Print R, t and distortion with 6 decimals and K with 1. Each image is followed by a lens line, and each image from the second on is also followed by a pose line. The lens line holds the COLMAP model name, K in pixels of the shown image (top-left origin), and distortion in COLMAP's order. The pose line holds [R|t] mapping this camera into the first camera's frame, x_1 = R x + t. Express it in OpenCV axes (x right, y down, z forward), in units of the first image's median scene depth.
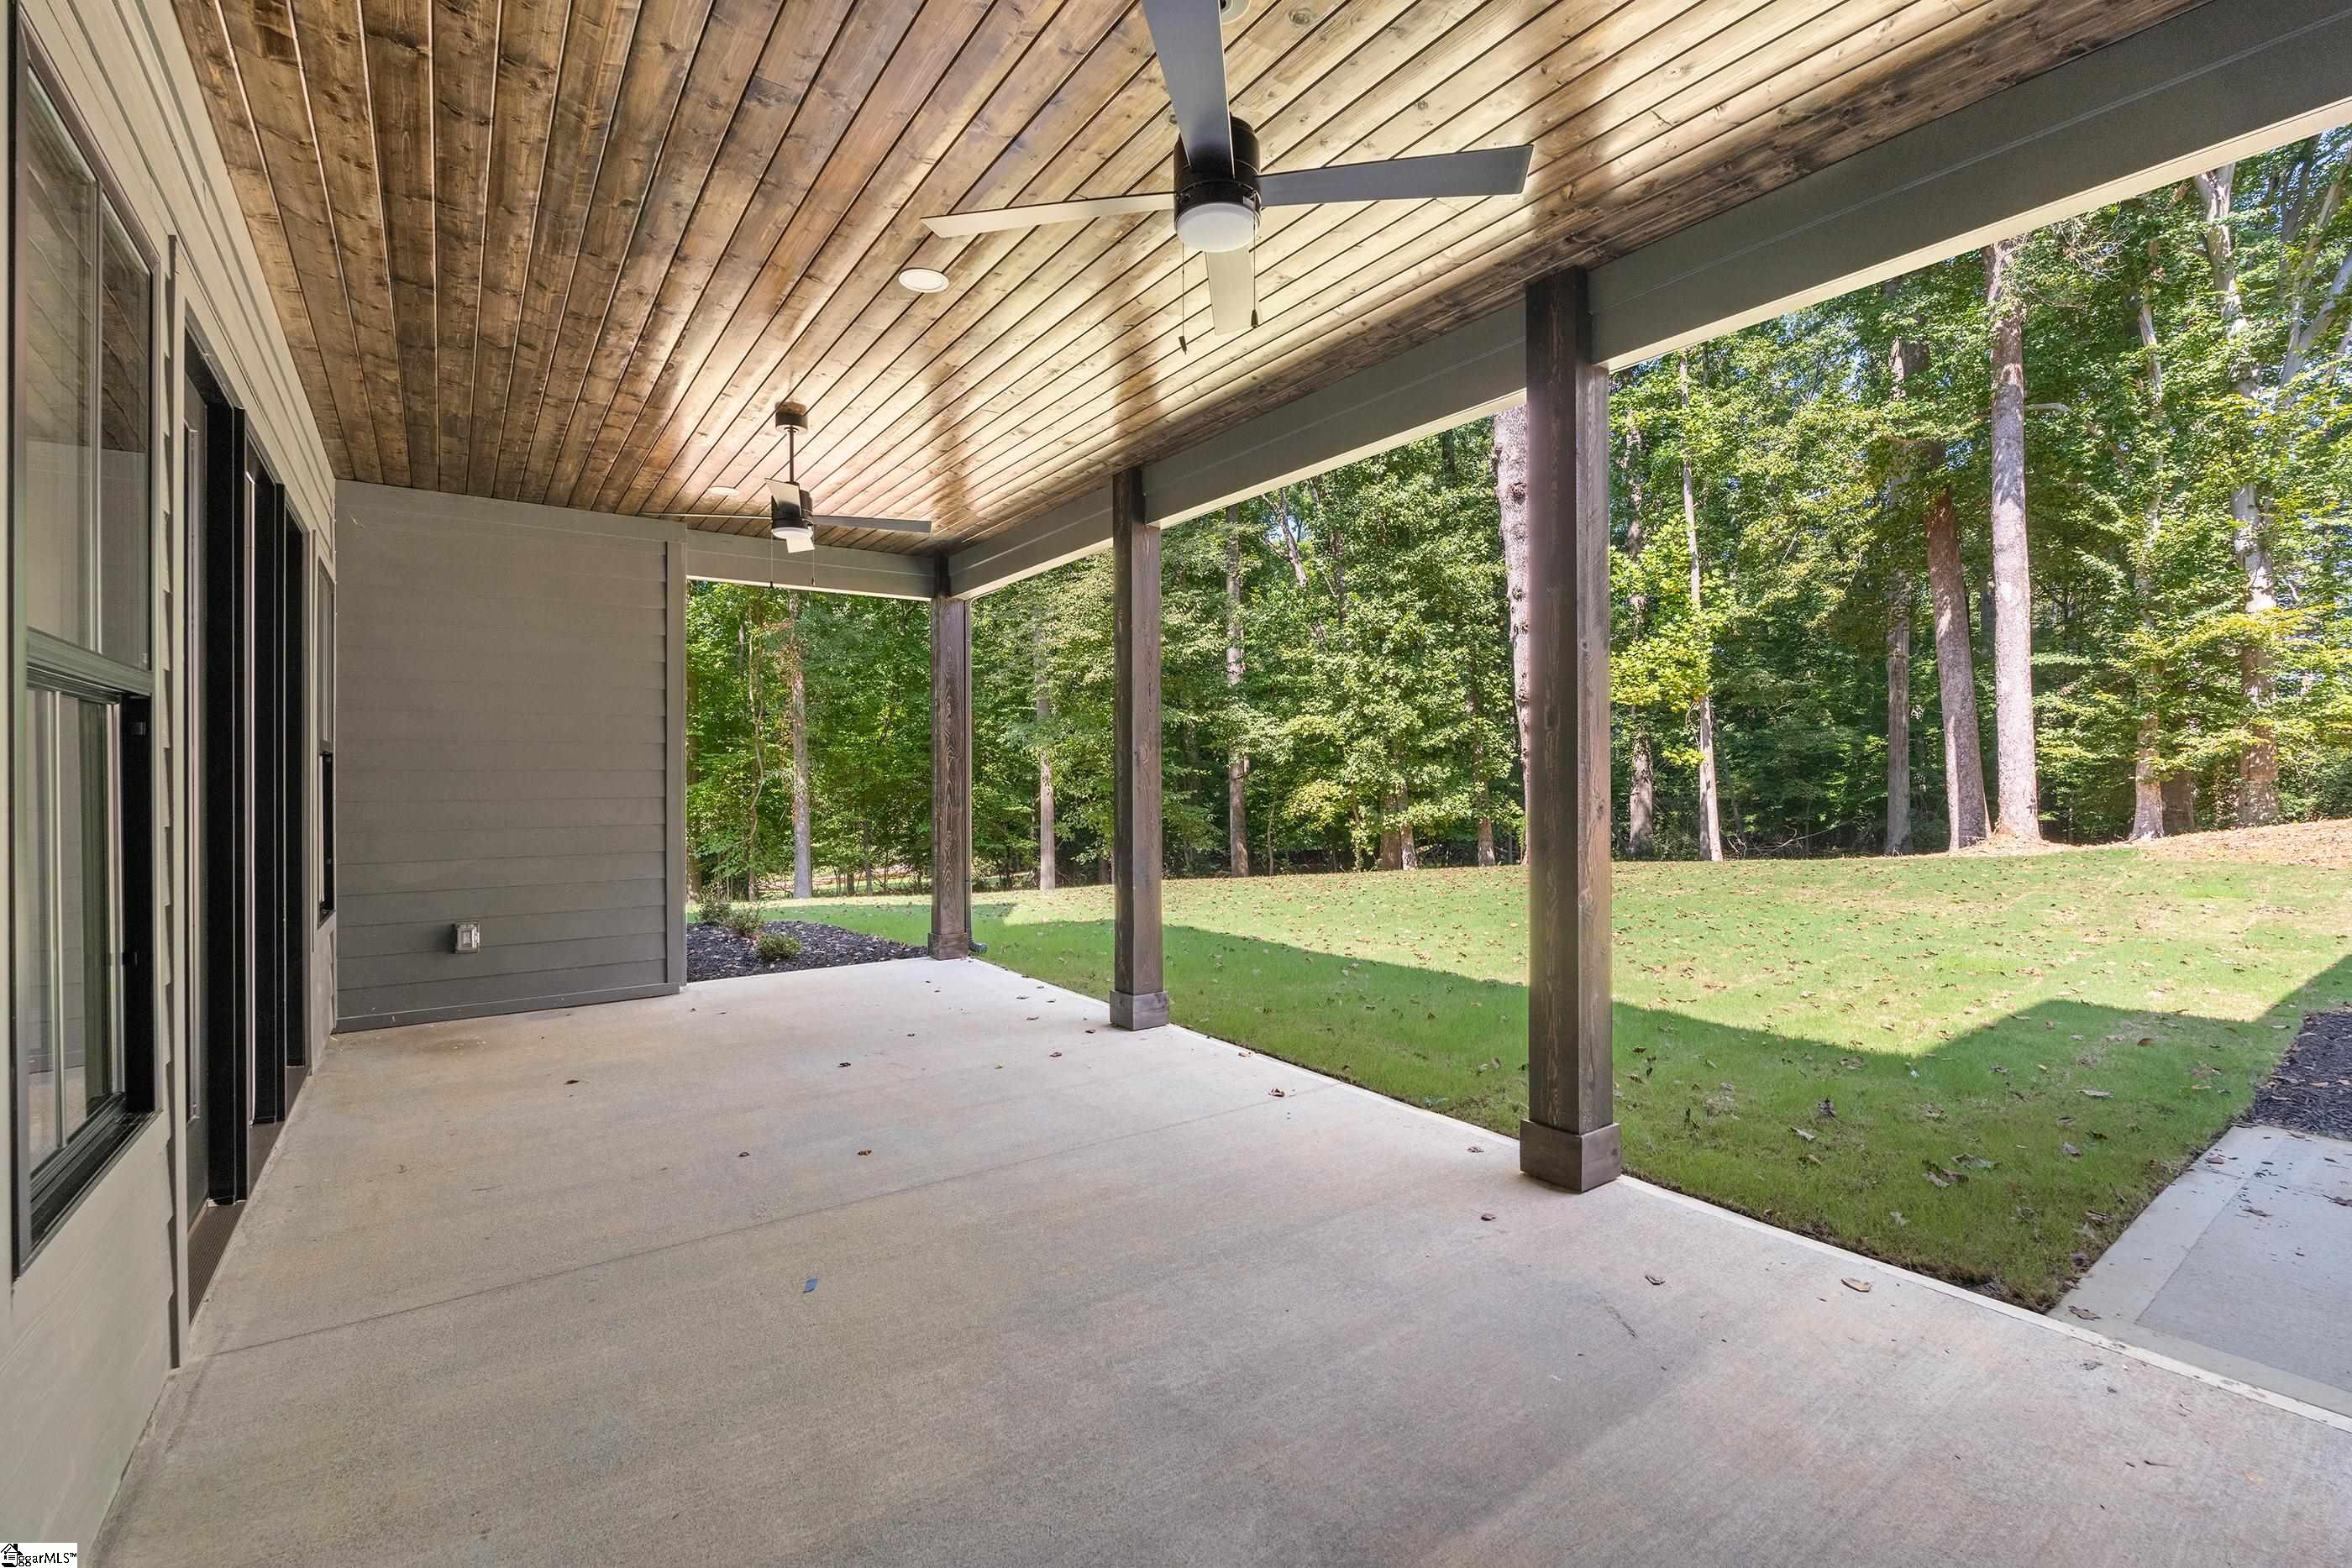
lens RADIAL K [[1034.4, 0, 1176.0], [0, 1034.4, 784.0], [0, 0, 1]] dist [0.000052, 0.000009]
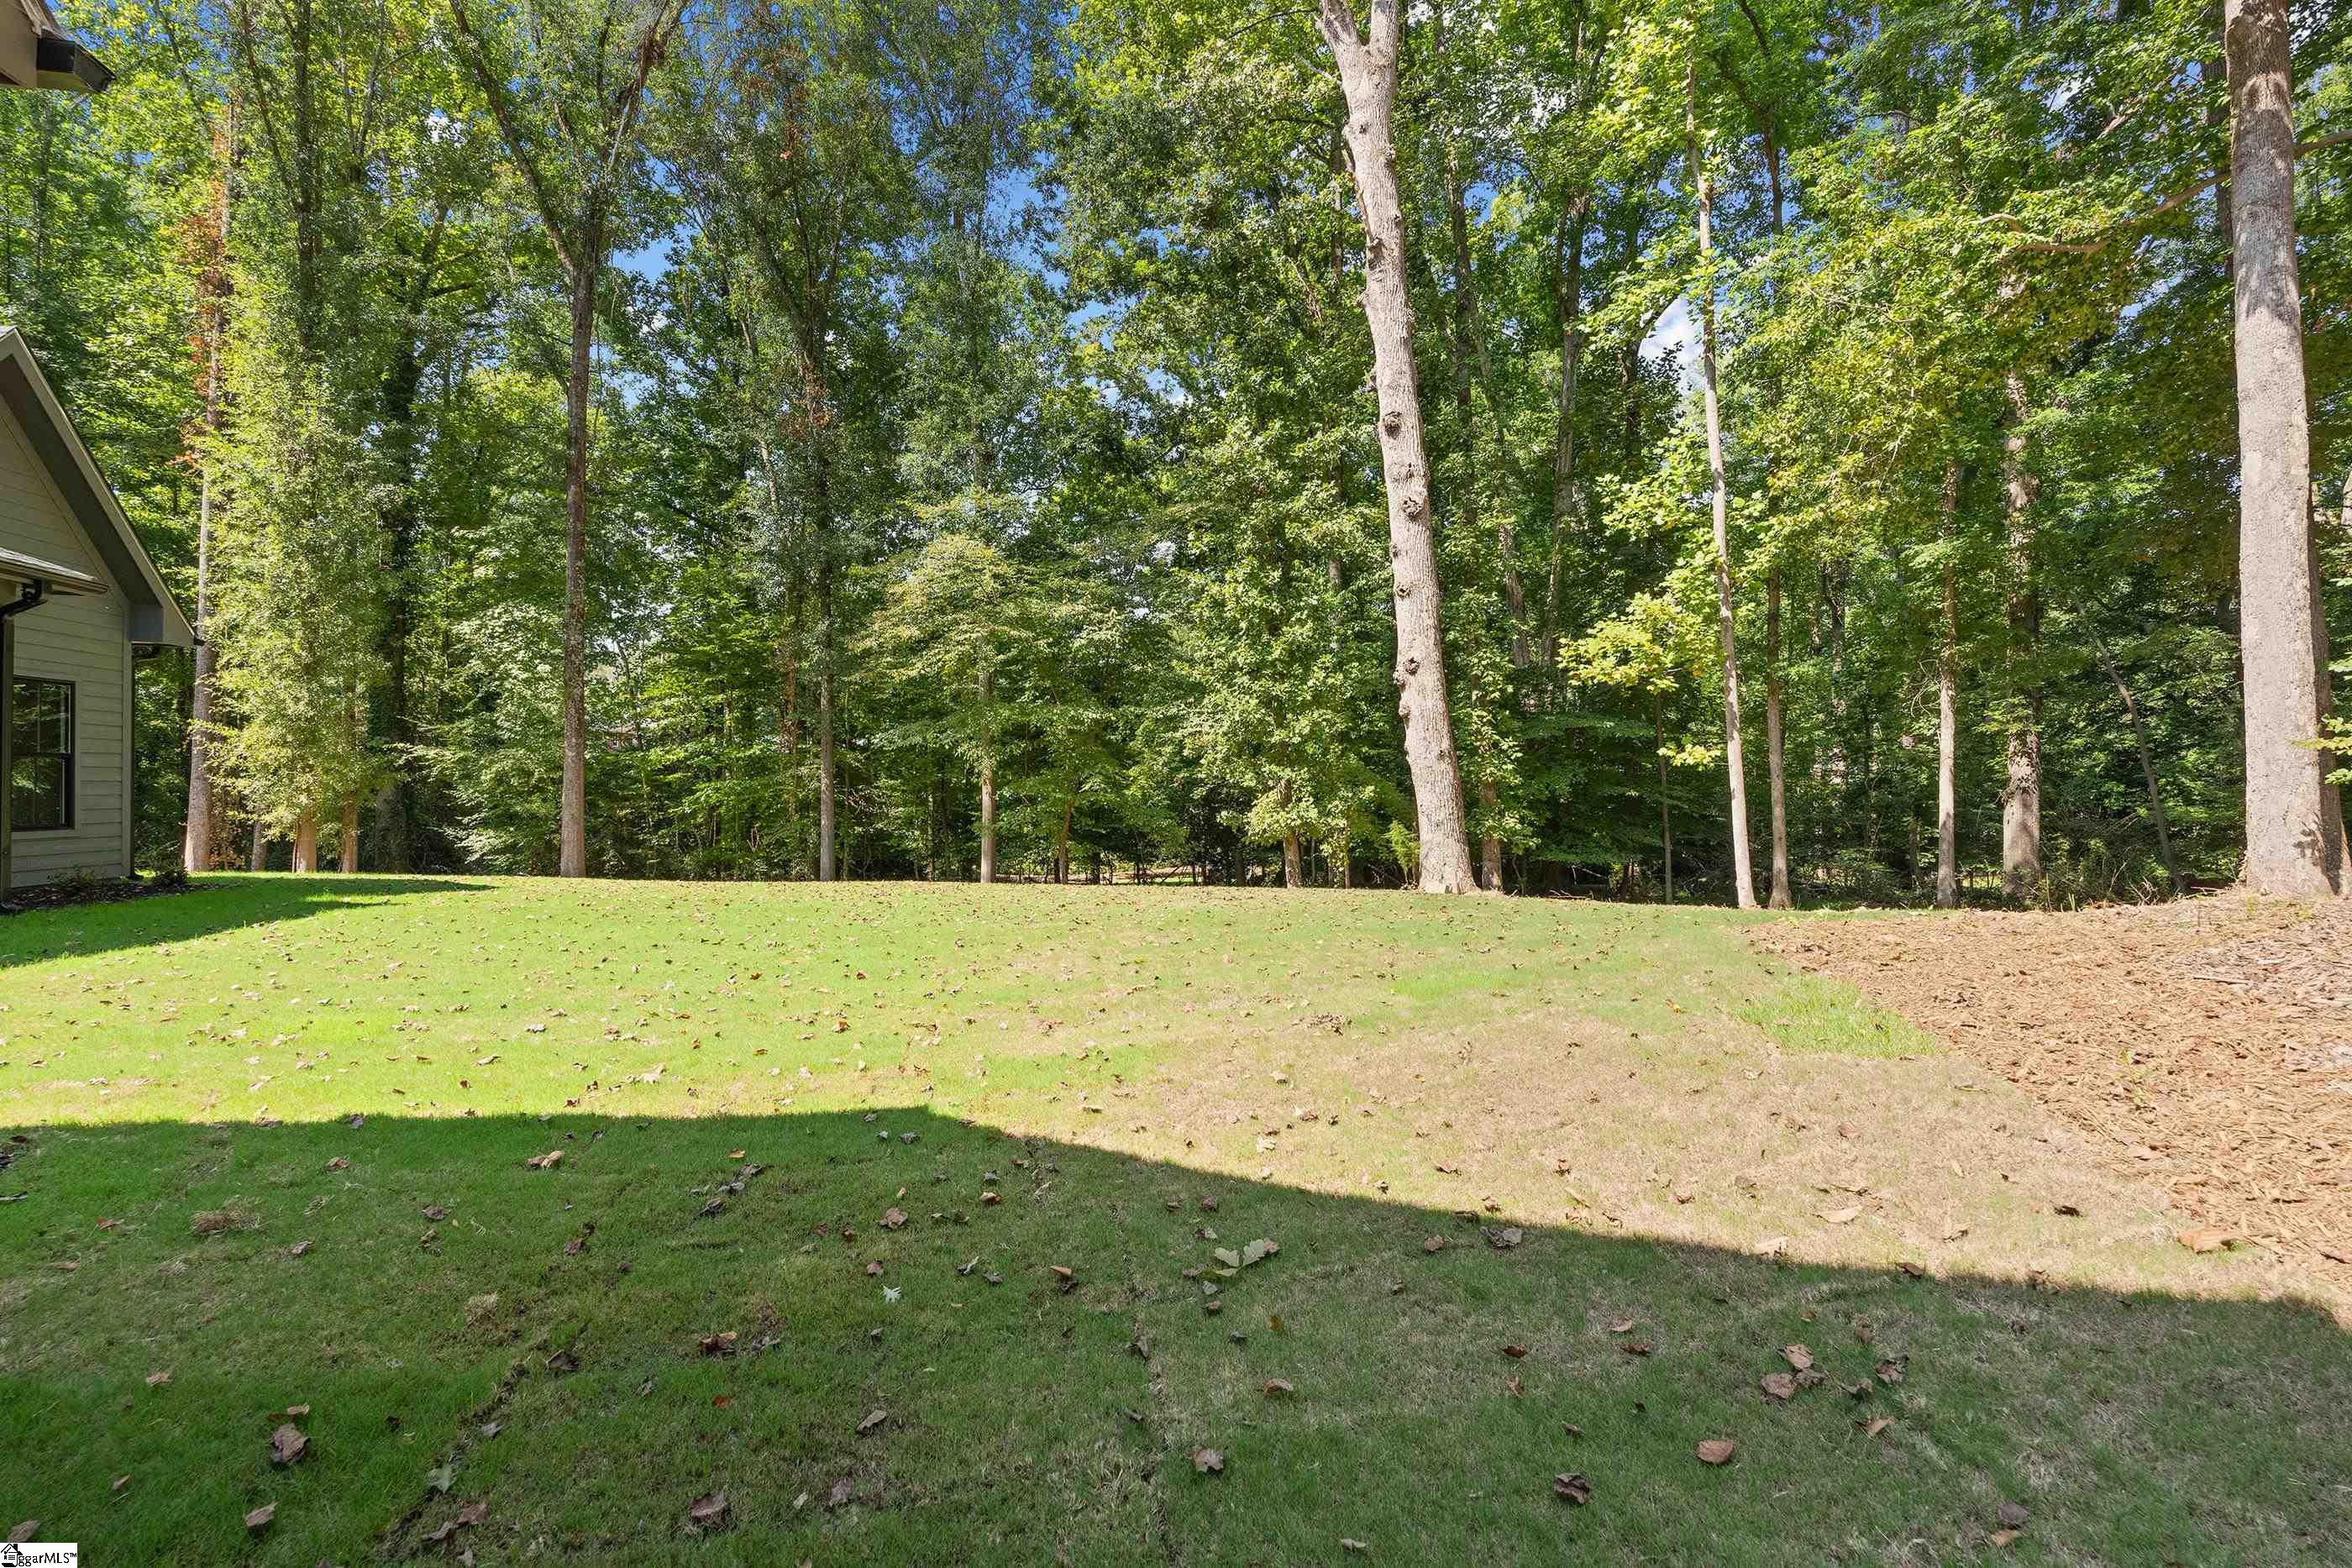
lens RADIAL K [[1034.4, 0, 1176.0], [0, 1034.4, 784.0], [0, 0, 1]] dist [0.000052, 0.000009]
pose [[0.868775, 0.010534, -0.495096, 0.560736], [-0.012160, 0.999926, -0.000062, -0.005197], [0.495058, 0.006074, 0.868839, 0.202029]]
